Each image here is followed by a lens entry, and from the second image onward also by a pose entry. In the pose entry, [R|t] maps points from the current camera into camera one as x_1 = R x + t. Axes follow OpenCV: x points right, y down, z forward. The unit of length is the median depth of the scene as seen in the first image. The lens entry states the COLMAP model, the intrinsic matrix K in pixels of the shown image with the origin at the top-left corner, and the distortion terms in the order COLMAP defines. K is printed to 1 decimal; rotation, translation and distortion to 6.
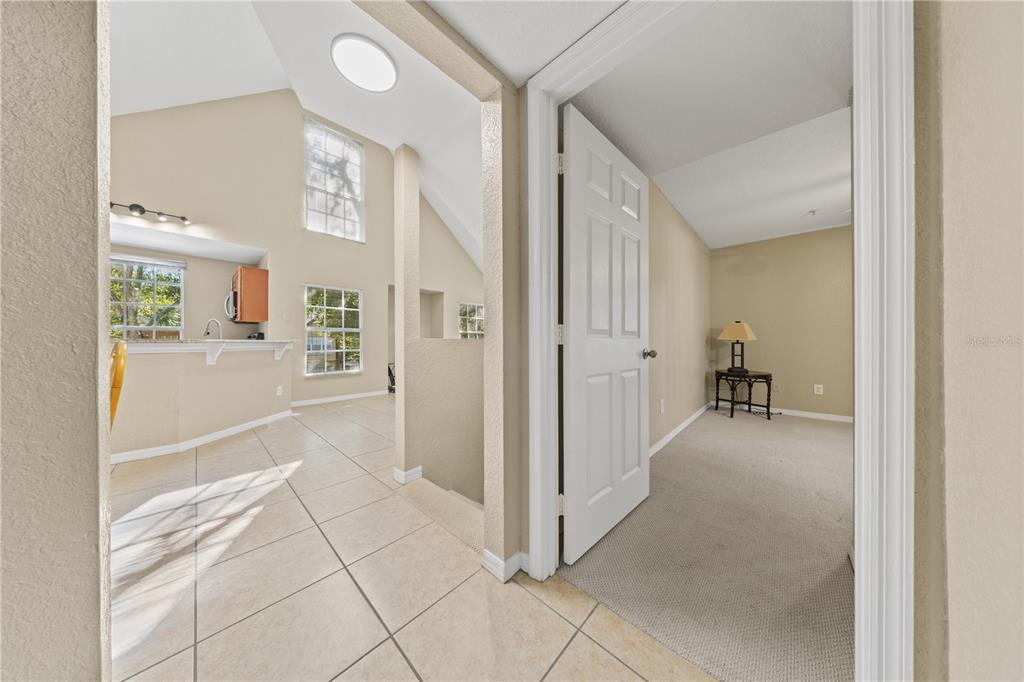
lens RADIAL K [[300.4, 0, 524.1], [0, 300.4, 347.4], [0, 0, 1]] dist [0.000489, -0.000033]
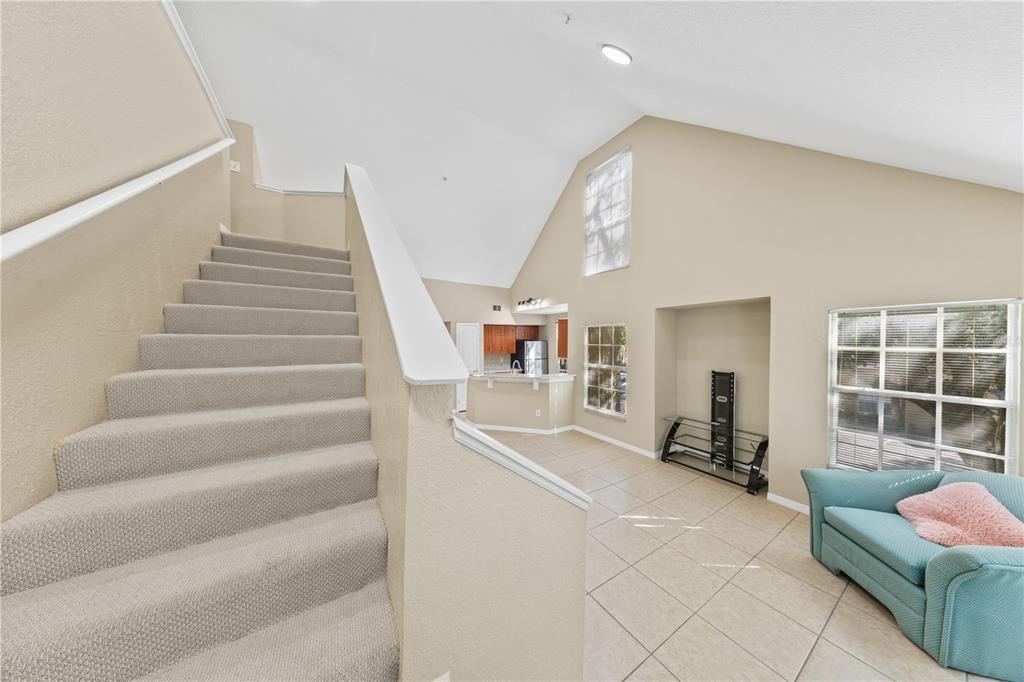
lens RADIAL K [[291.4, 0, 513.3], [0, 291.4, 343.0], [0, 0, 1]] dist [0.000159, -0.000088]
pose [[-0.289255, 0.010587, -0.957193, 0.421661], [-0.014167, 0.999782, 0.015339, -0.173888], [0.957147, 0.017997, -0.289042, 1.159921]]
